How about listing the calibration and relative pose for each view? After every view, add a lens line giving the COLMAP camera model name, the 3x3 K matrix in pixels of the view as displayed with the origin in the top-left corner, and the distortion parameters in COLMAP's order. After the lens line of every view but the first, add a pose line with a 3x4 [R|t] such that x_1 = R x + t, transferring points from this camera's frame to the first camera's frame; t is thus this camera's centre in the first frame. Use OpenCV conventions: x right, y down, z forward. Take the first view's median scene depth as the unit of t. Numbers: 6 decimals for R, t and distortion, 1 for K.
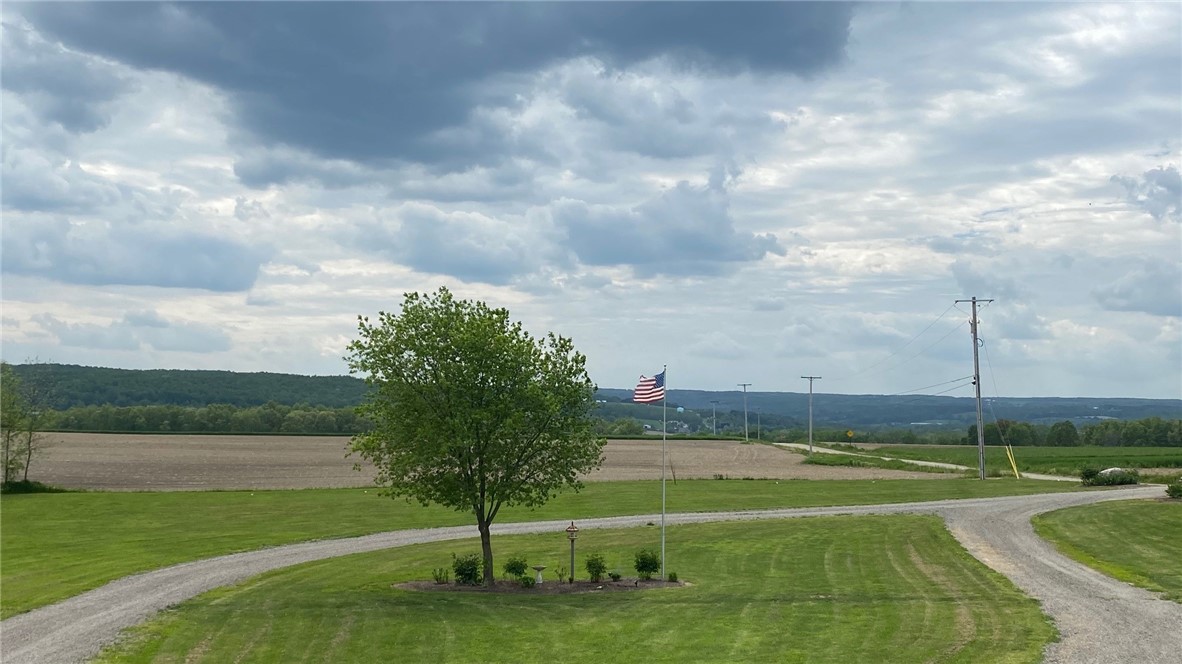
lens RADIAL K [[1359.6, 0, 591.0], [0, 1359.6, 332.0], [0, 0, 1]] dist [0.018678, 0.002623]
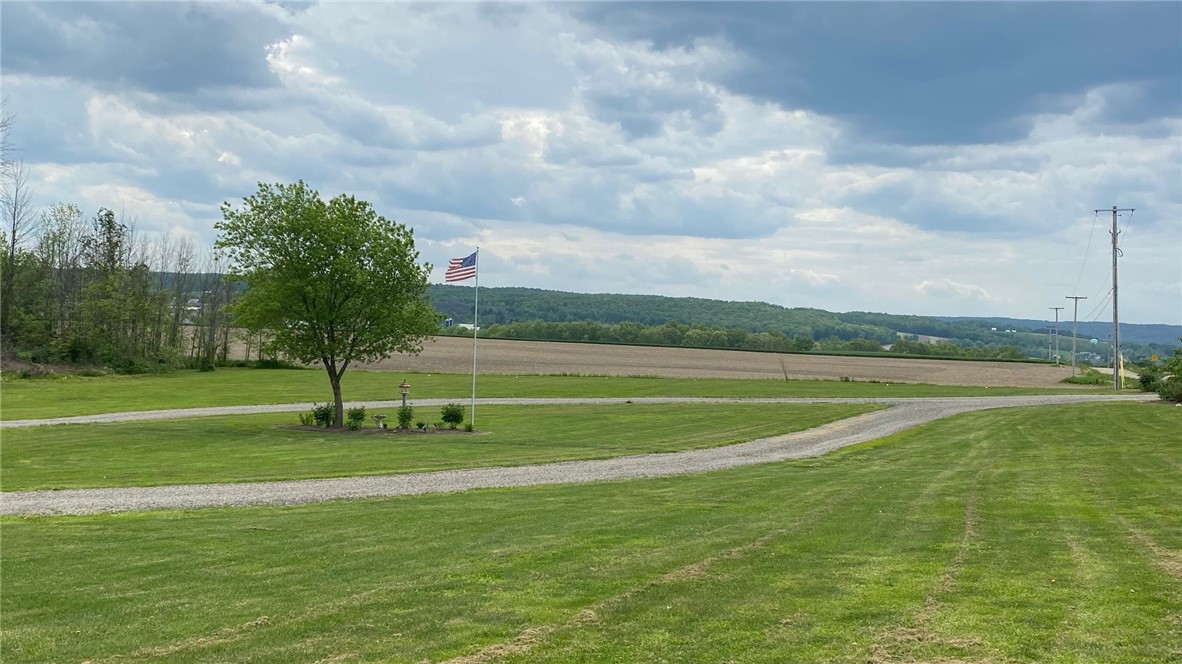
lens RADIAL K [[1232.9, 0, 591.0], [0, 1232.9, 332.0], [0, 0, 1]] dist [-0.000102, -0.001312]
pose [[0.910927, 0.024703, -0.411828, 0.132216], [-0.005095, 0.998803, 0.048641, 0.009902], [0.412536, -0.042210, 0.909963, 0.019958]]
